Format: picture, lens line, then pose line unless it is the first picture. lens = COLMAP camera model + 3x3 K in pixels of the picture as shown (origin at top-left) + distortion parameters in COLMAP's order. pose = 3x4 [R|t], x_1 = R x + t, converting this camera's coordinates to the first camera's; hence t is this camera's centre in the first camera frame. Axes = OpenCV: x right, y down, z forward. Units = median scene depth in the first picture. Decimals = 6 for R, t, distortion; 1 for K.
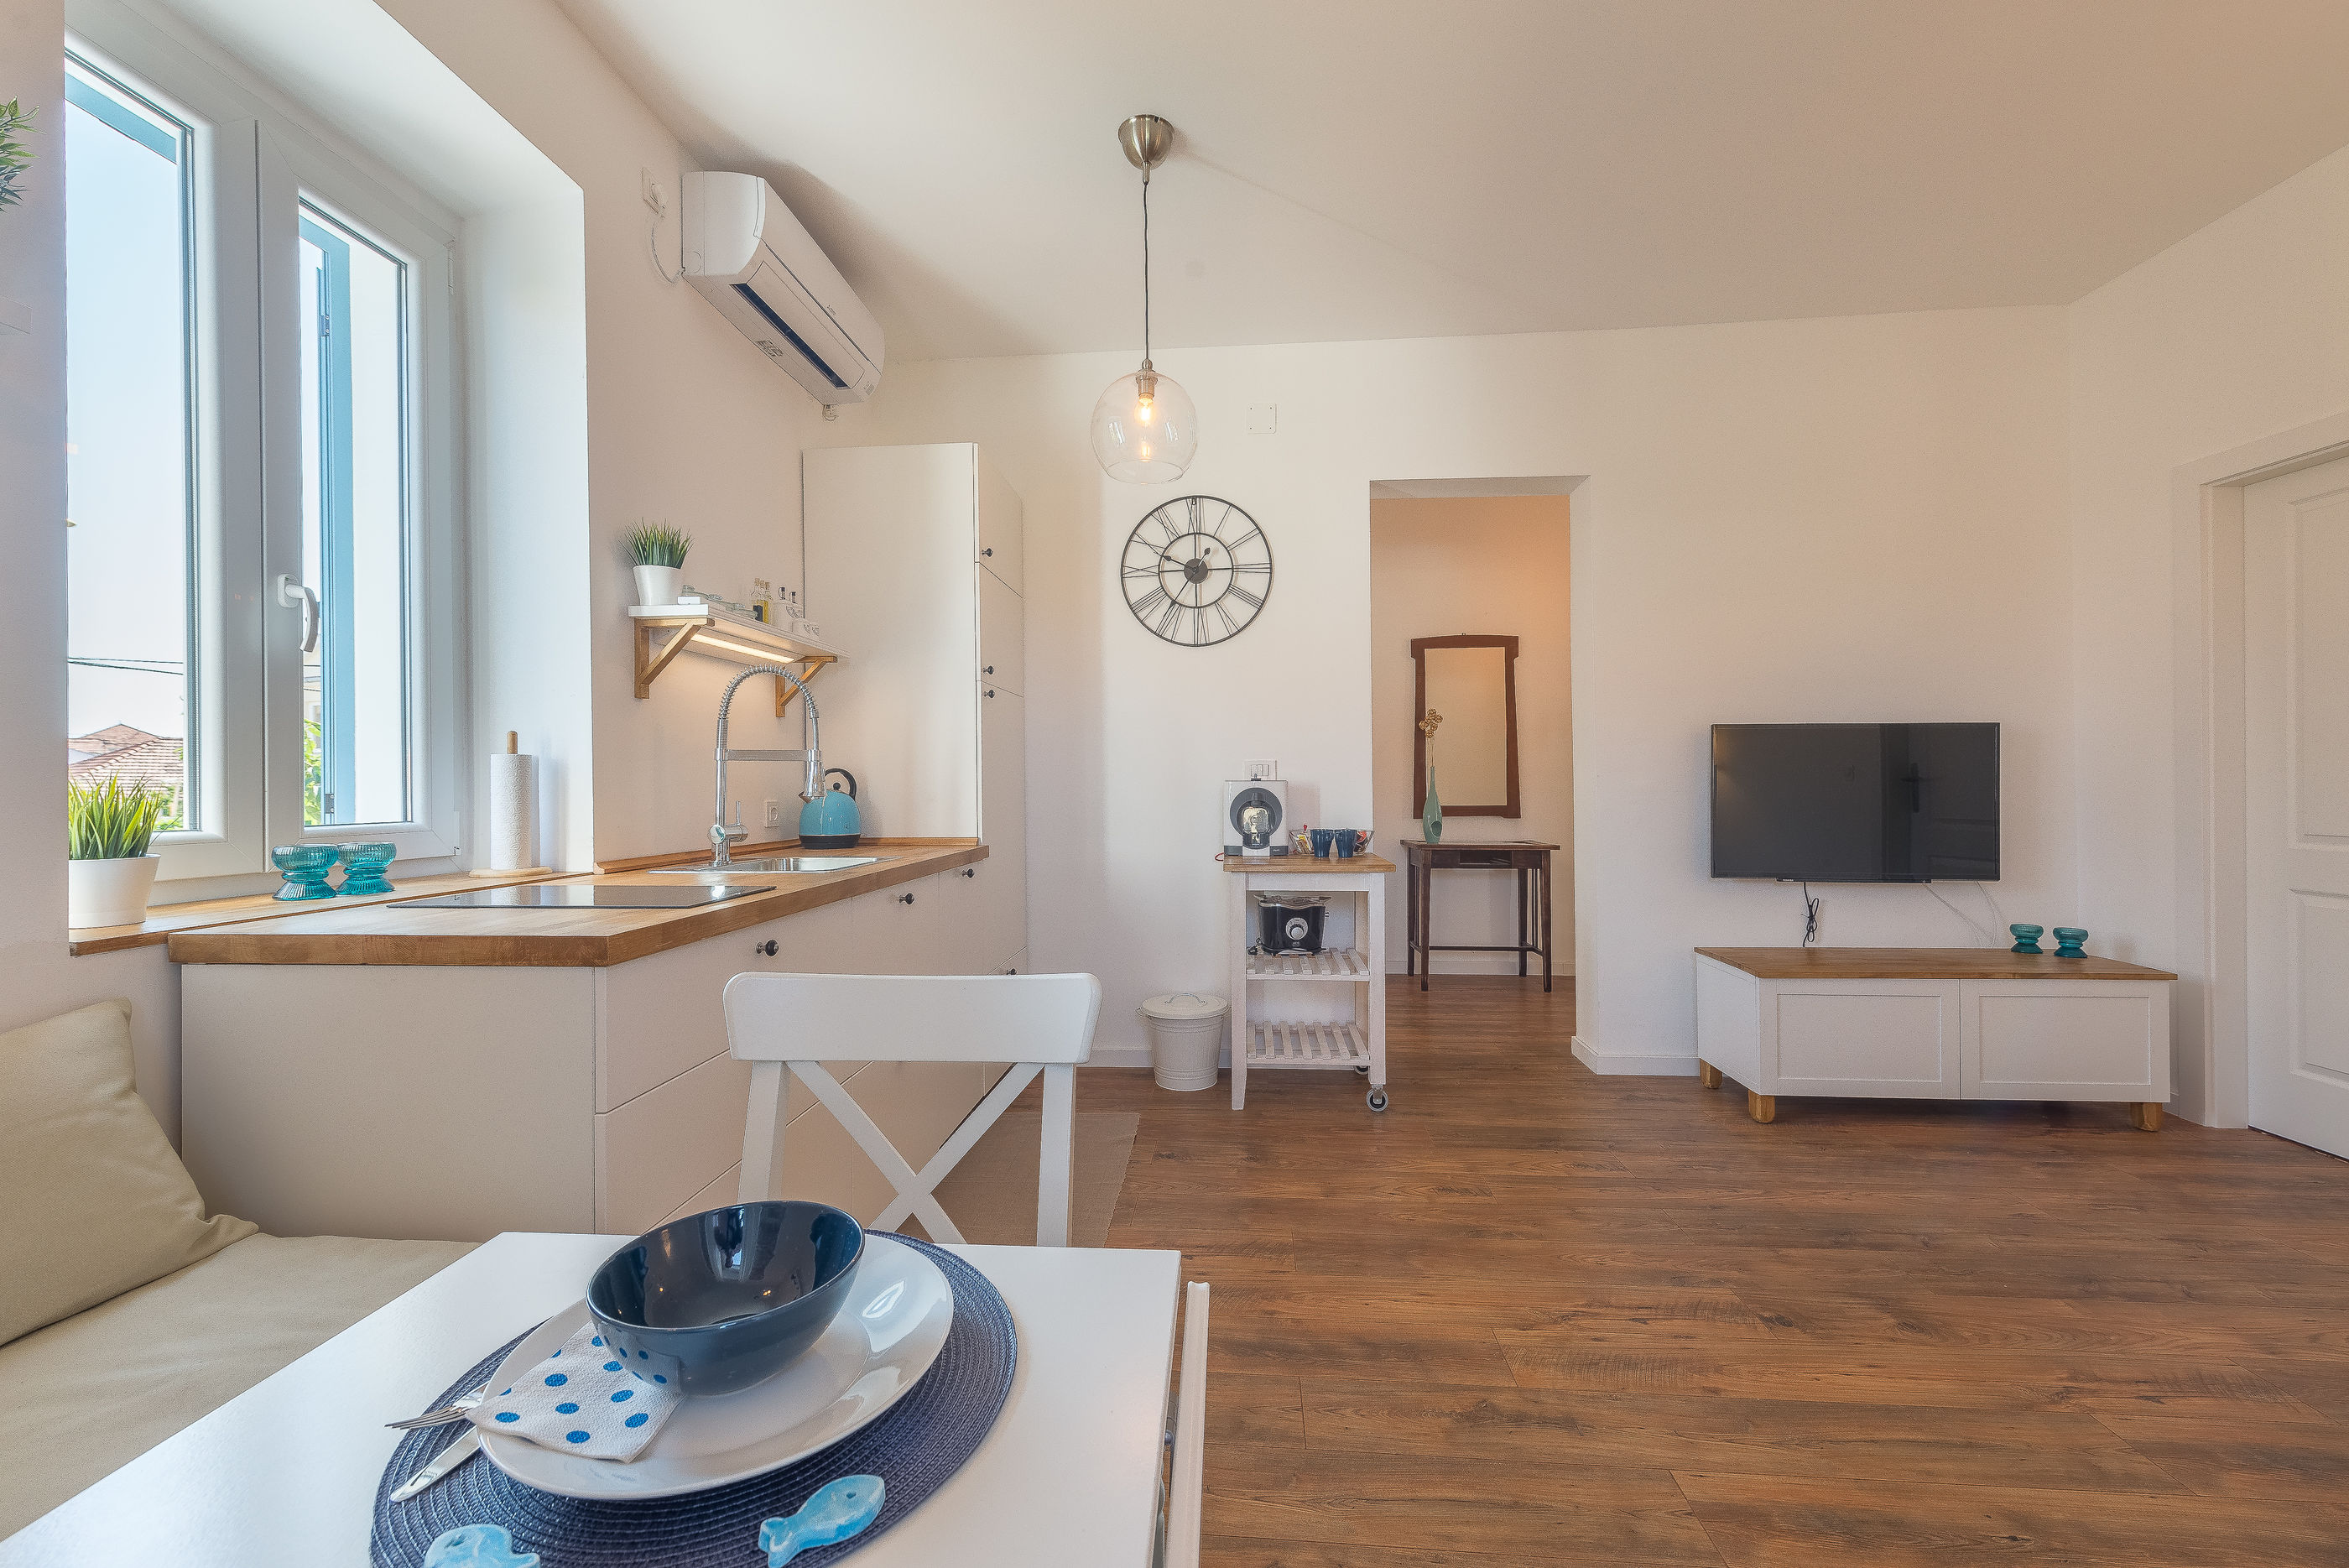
lens RADIAL K [[935.2, 0, 1166.6], [0, 935.2, 787.7], [0, 0, 1]] dist [0.006747, -0.001203]
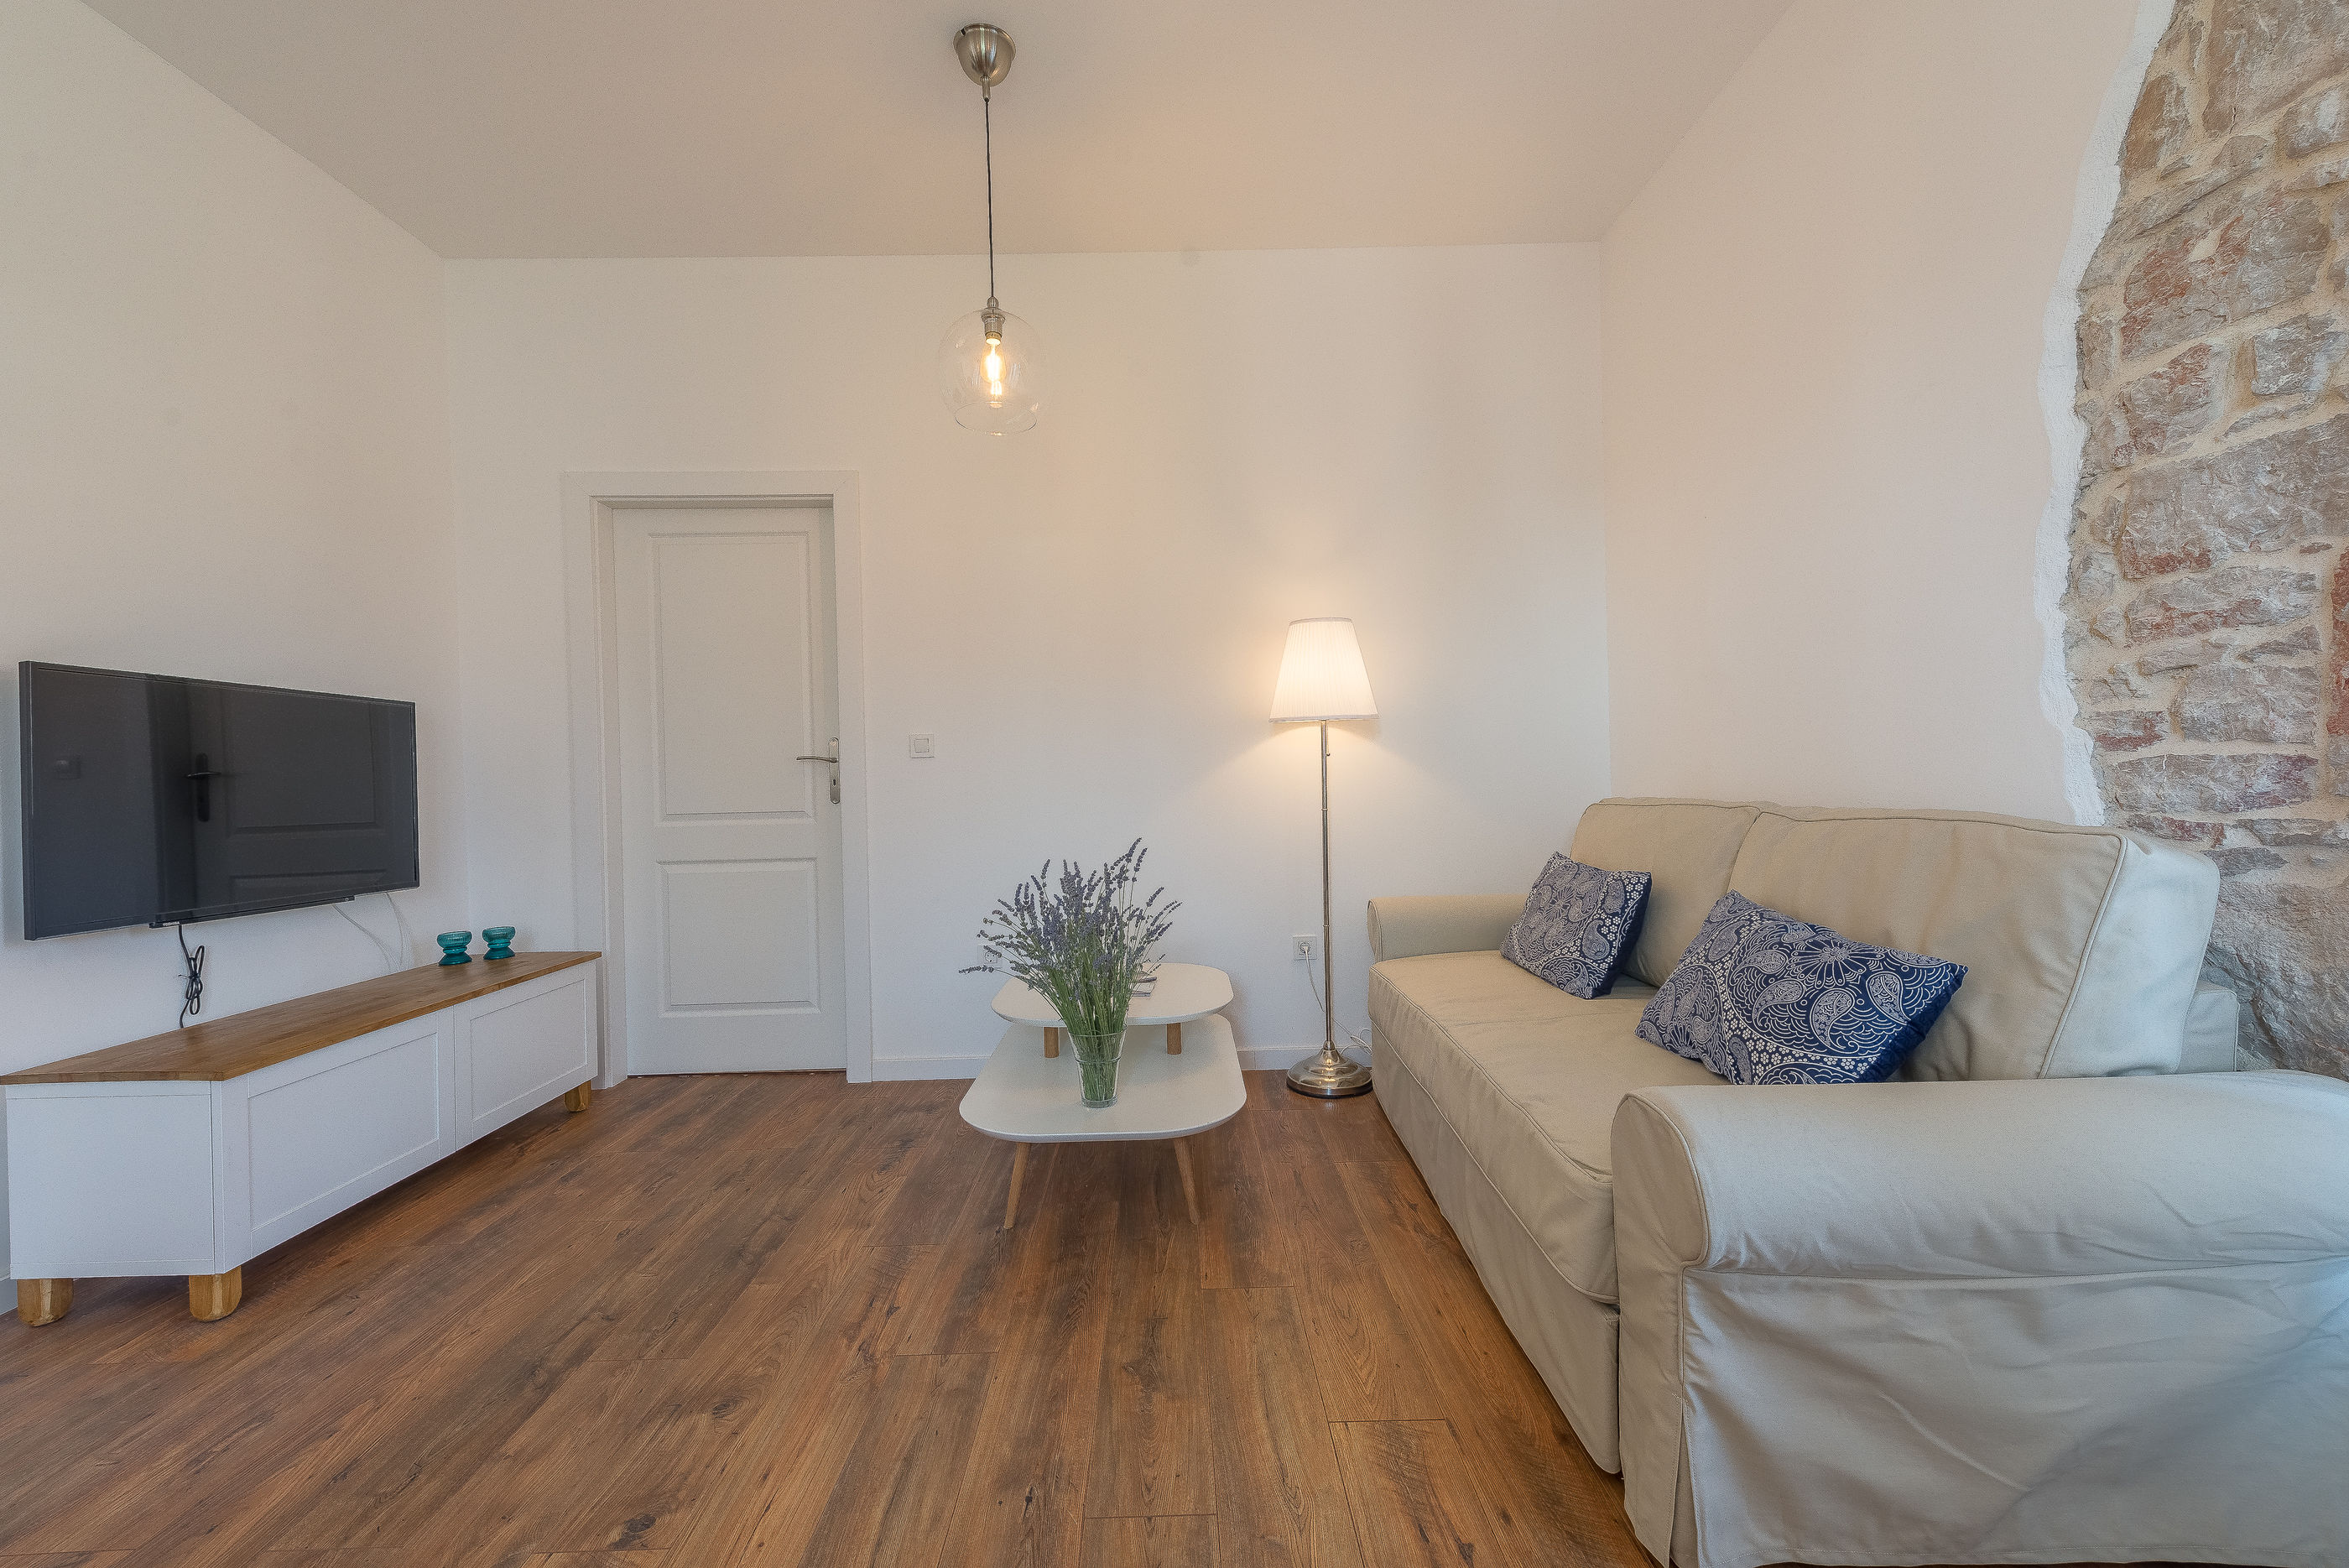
lens RADIAL K [[935.2, 0, 1173.2], [0, 935.2, 786.1], [0, 0, 1]] dist [0.006747, -0.001203]
pose [[-0.105666, 0.001101, 0.994401, -0.046582], [0.026889, 0.999637, 0.001750, 0.026814], [-0.994038, 0.026923, -0.105658, 0.465755]]
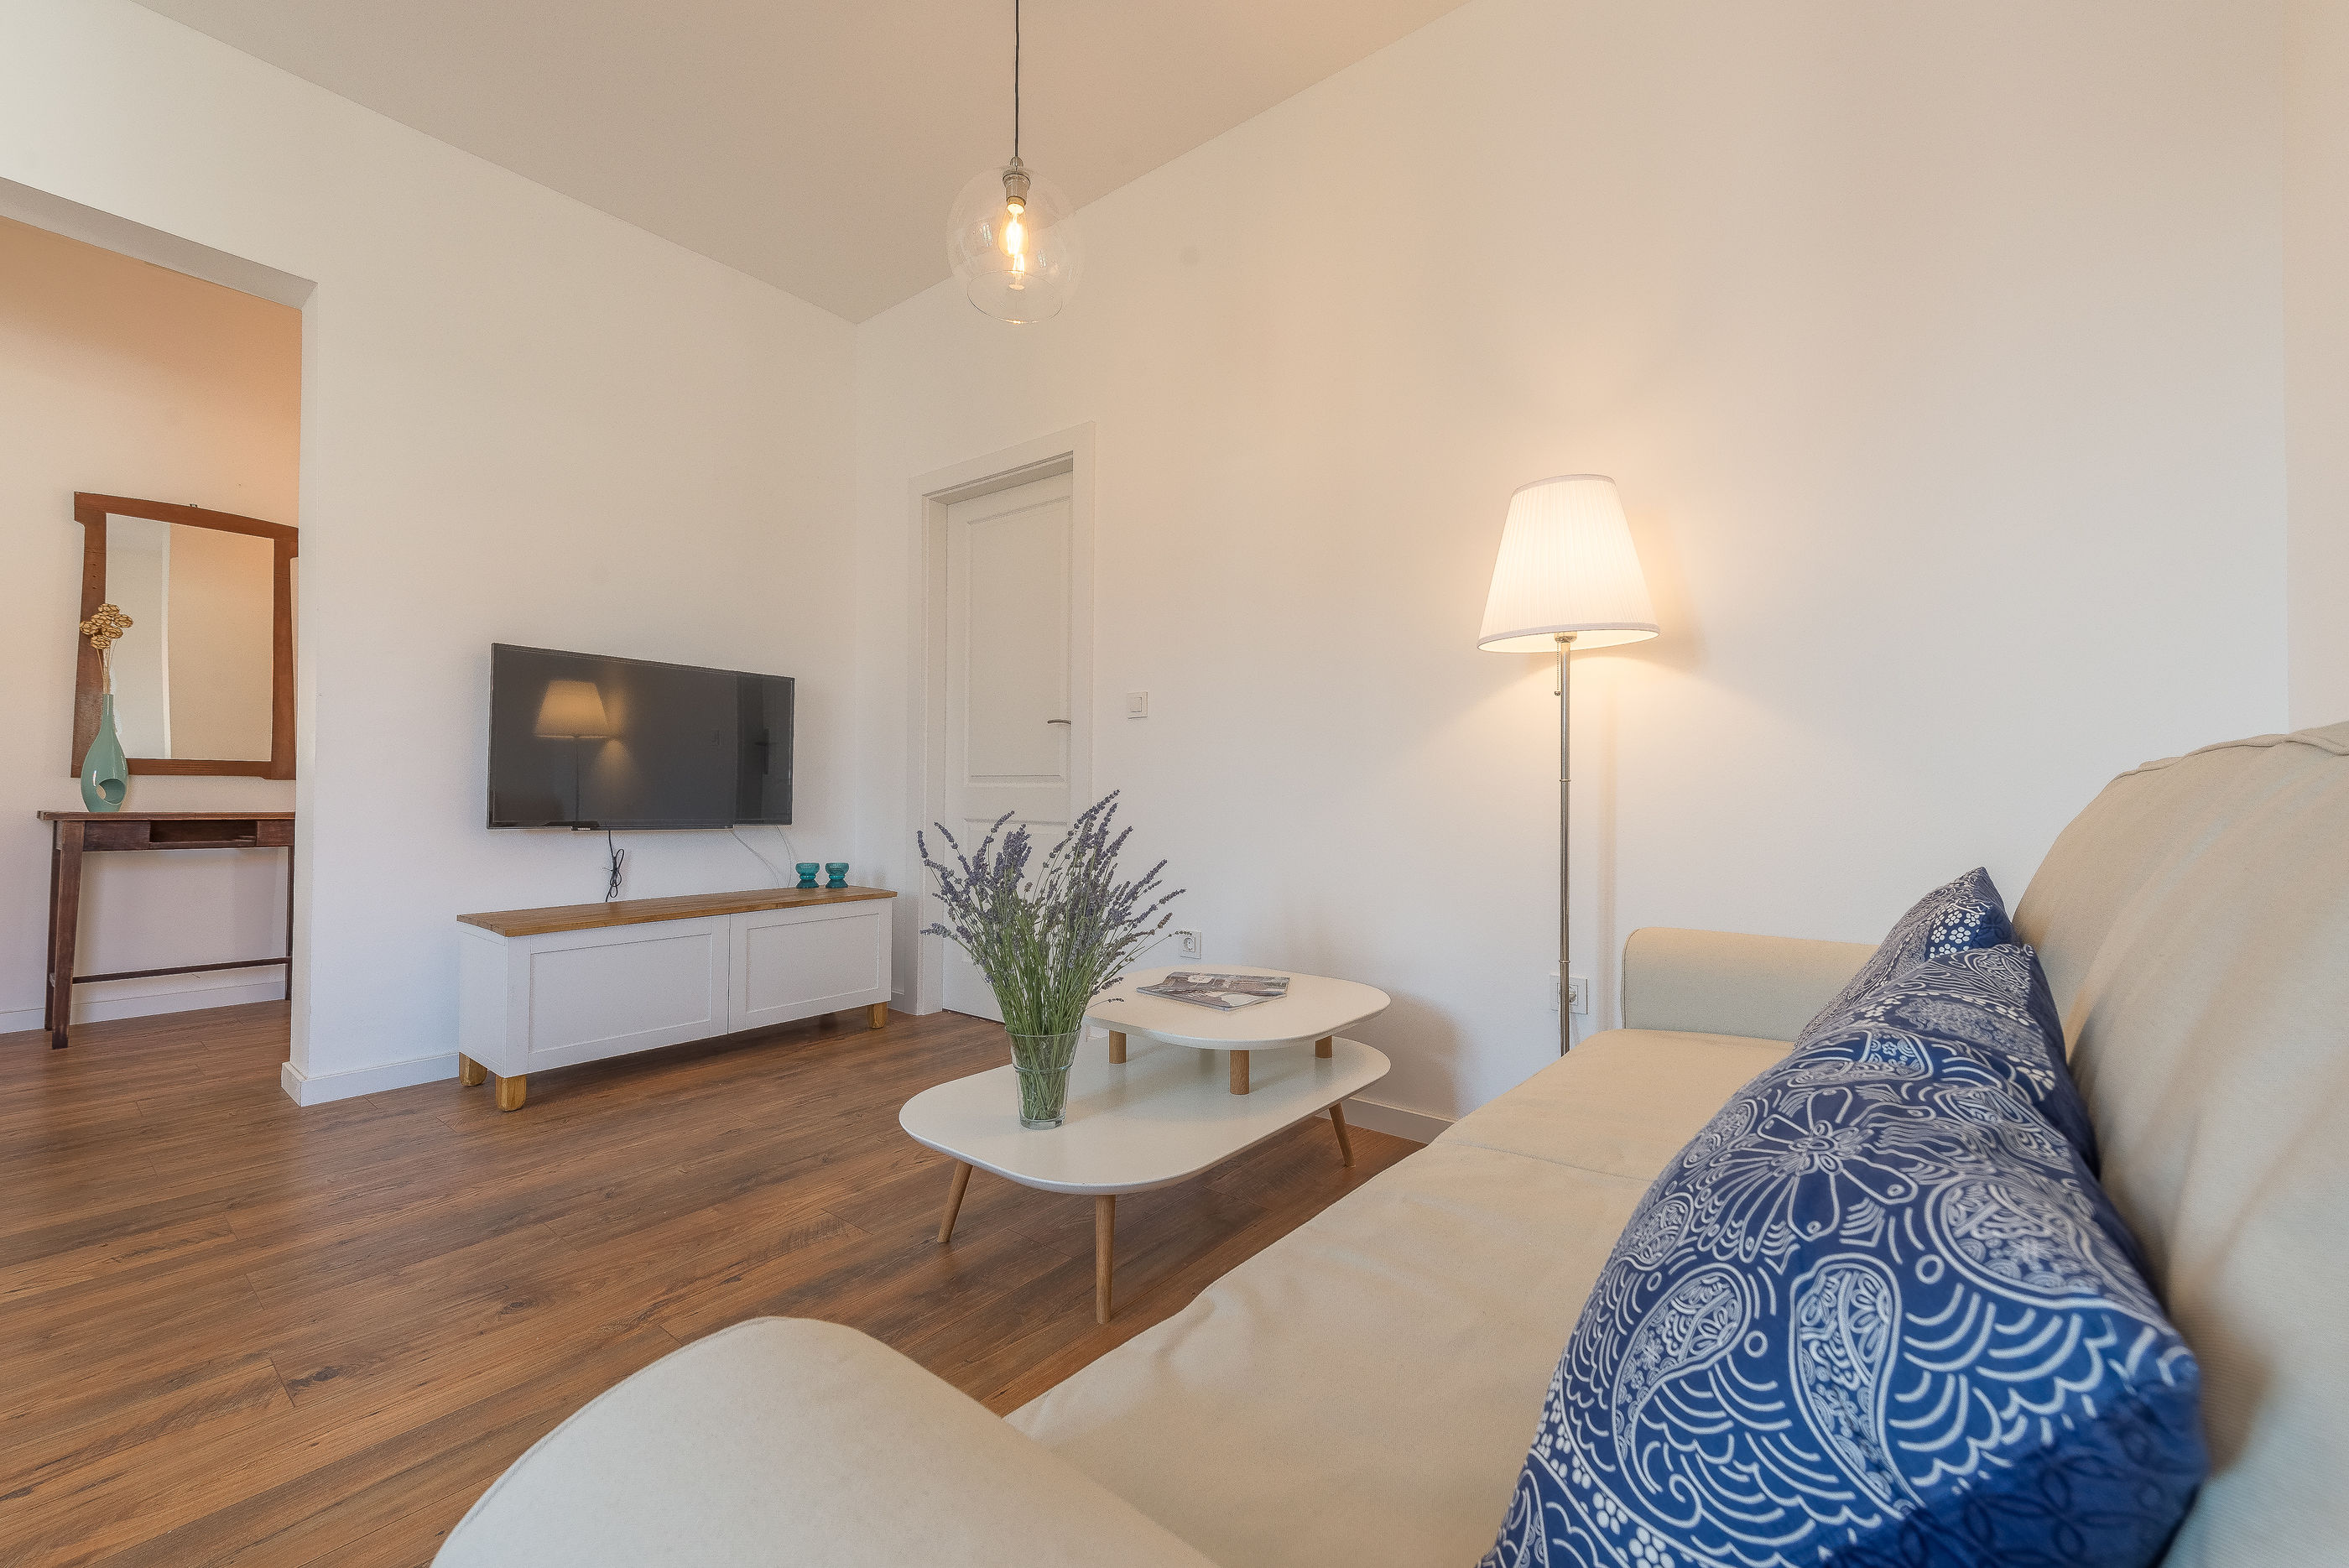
lens RADIAL K [[935.2, 0, 1208.7], [0, 935.2, 782.4], [0, 0, 1]] dist [0.006747, -0.001203]
pose [[0.541317, 0.026312, 0.840407, 0.280051], [-0.011401, 0.999648, -0.023954, 0.082371], [-0.840741, 0.003385, 0.541426, 0.018113]]
